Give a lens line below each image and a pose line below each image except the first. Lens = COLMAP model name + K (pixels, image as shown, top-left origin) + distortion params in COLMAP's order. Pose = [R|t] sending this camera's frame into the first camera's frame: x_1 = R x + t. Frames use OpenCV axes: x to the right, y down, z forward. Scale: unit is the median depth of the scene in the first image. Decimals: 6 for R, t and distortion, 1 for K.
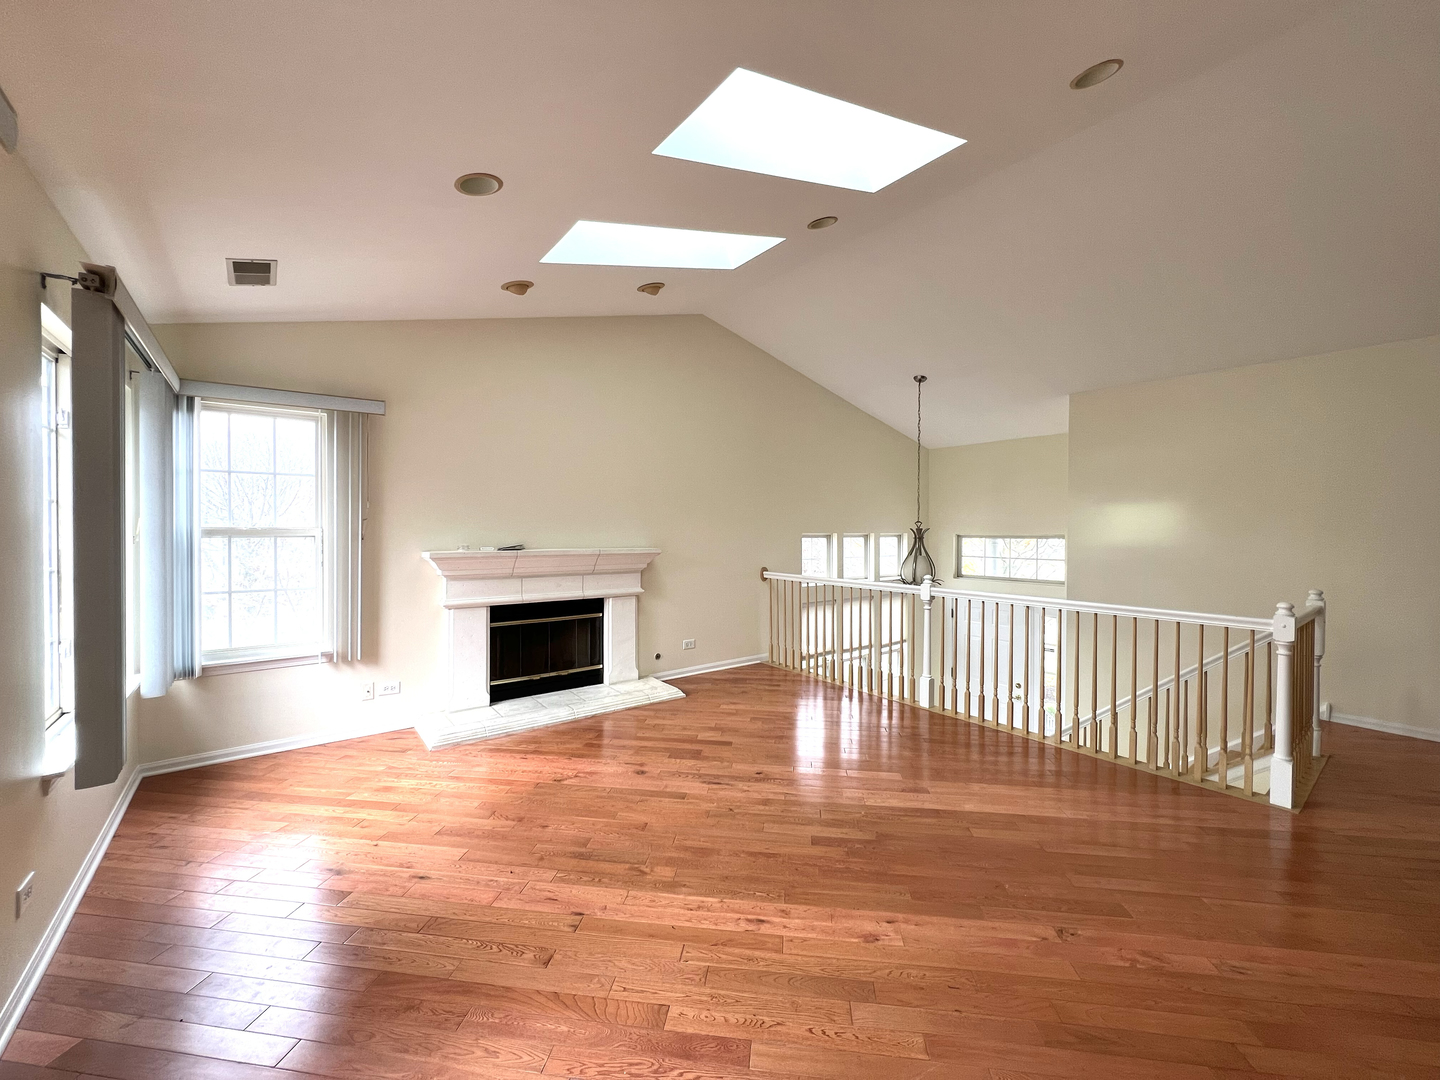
lens RADIAL K [[575.2, 0, 716.4], [0, 575.2, 535.0], [0, 0, 1]] dist [-0.002103, 0.000050]
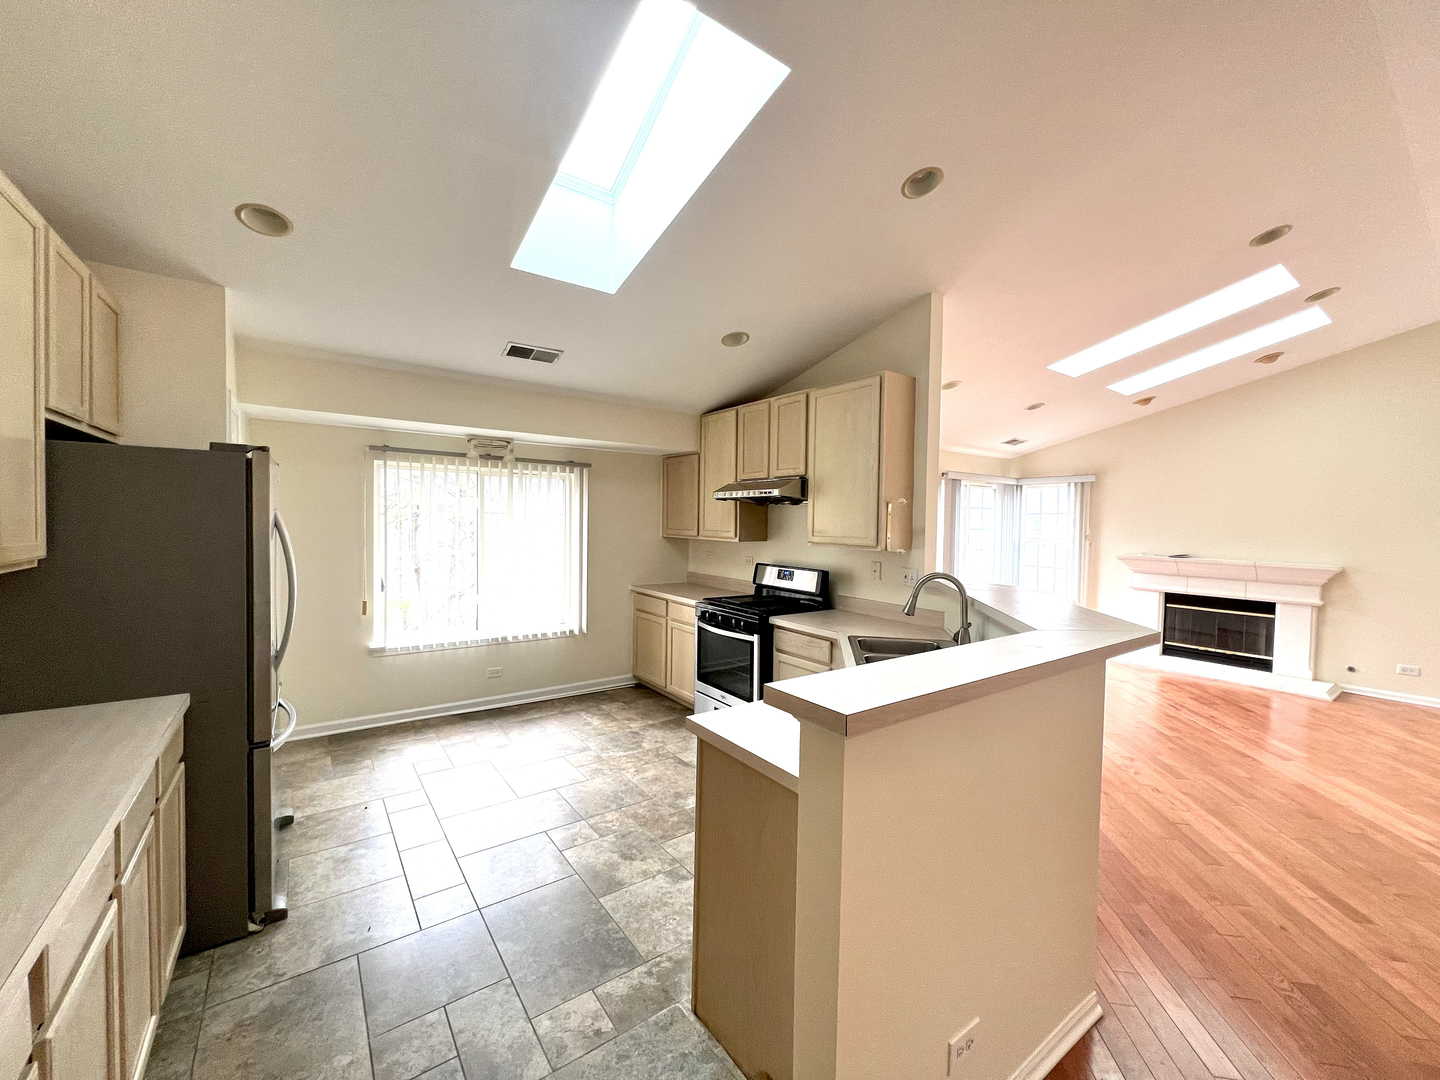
lens RADIAL K [[575.2, 0, 716.4], [0, 575.2, 535.0], [0, 0, 1]] dist [-0.002103, 0.000050]
pose [[-0.037680, 0.020621, -0.999077, 1.189009], [-0.027402, 0.999390, 0.021661, -0.032178], [0.998914, 0.028192, -0.037092, -0.161488]]
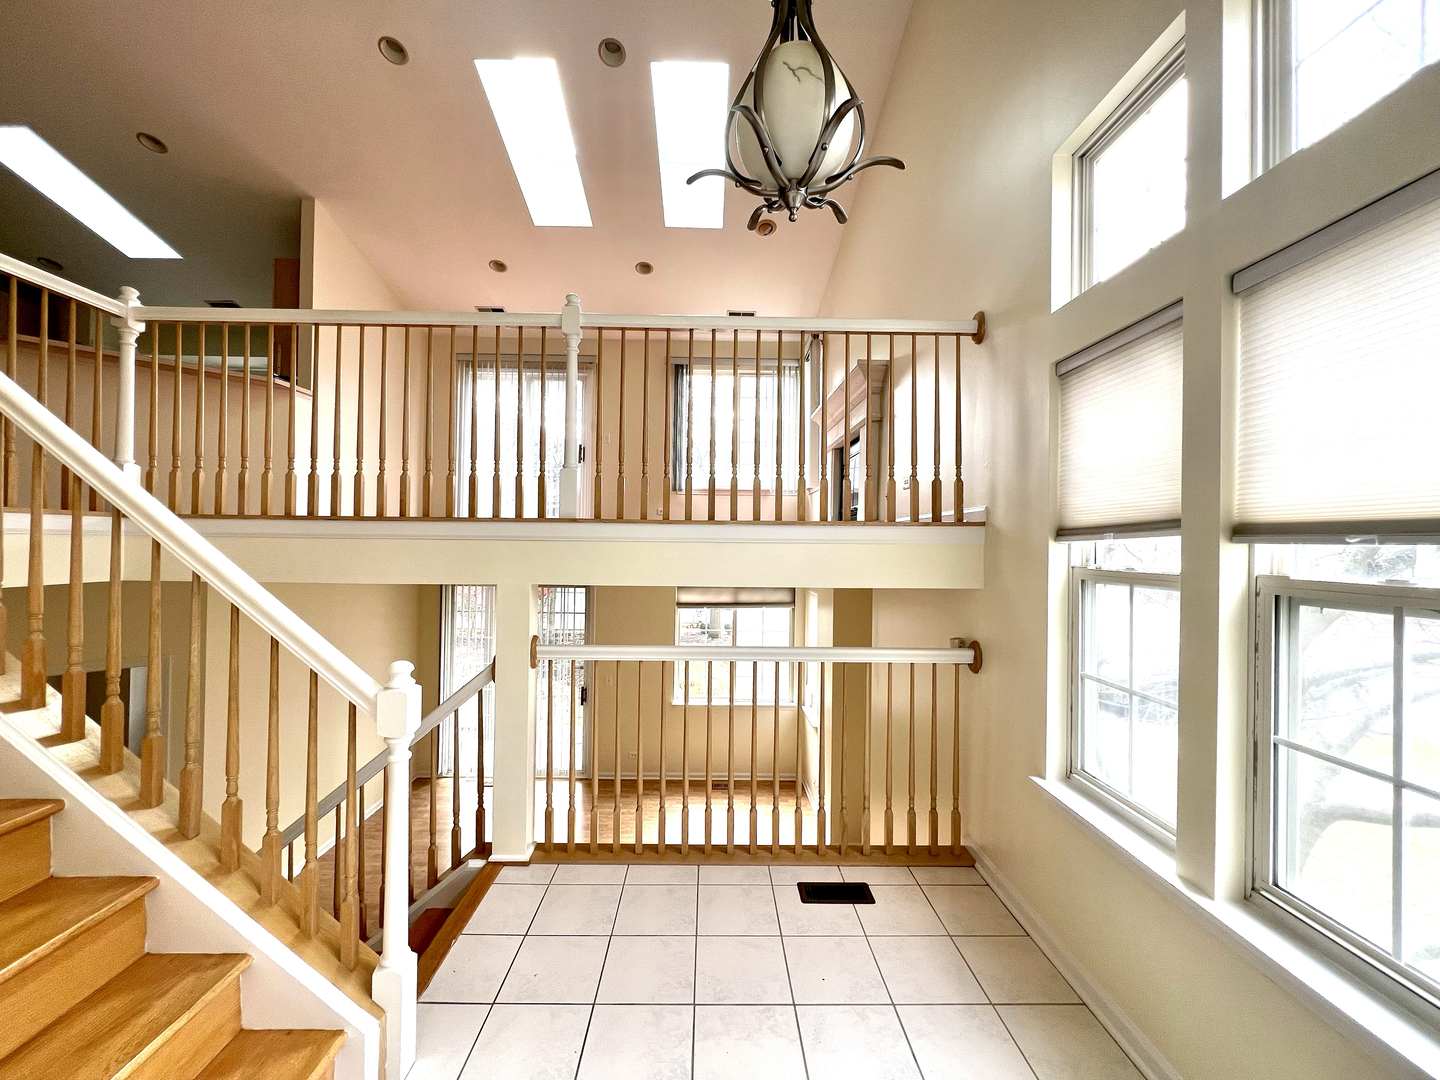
lens RADIAL K [[575.2, 0, 716.4], [0, 575.2, 535.0], [0, 0, 1]] dist [-0.002103, 0.000050]
pose [[-0.599194, -0.023697, -0.800253, 0.780143], [-0.024237, 0.999641, -0.011454, 0.328390], [0.800237, 0.012532, -0.599553, 1.525232]]
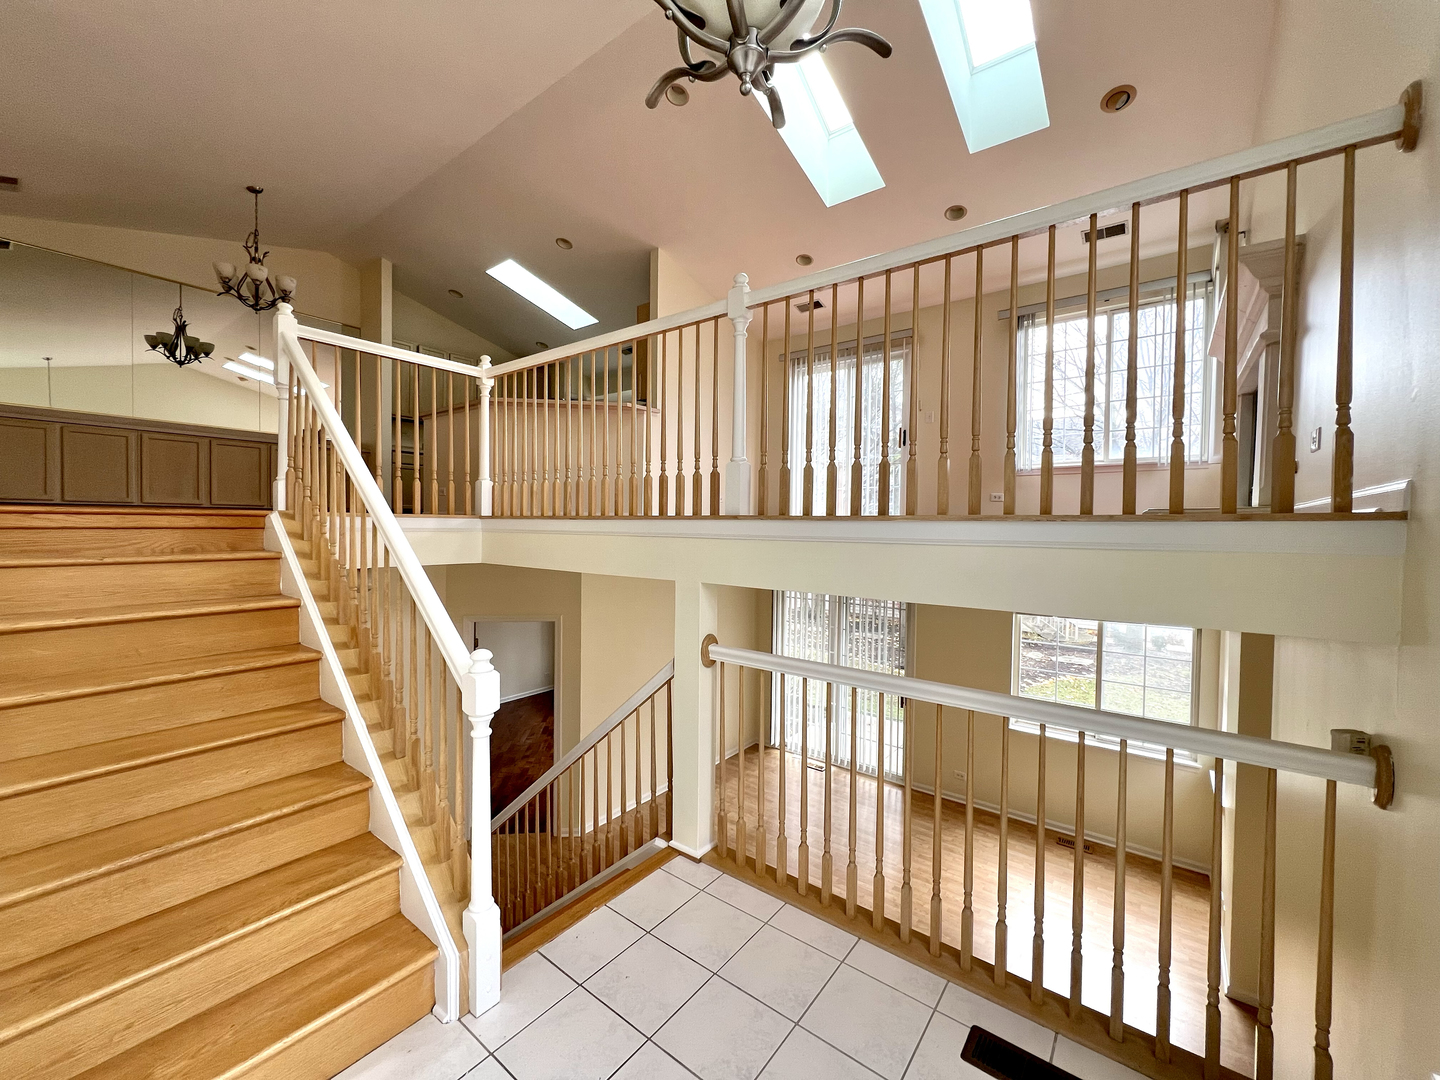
lens RADIAL K [[573.9, 0, 720.8], [0, 573.9, 534.3], [0, 0, 1]] dist [-0.003628, -0.000259]
pose [[-0.968087, -0.011899, -0.250330, 0.541595], [-0.019644, 0.999402, 0.028464, 0.310567], [0.249842, 0.032473, -0.967742, 1.587387]]
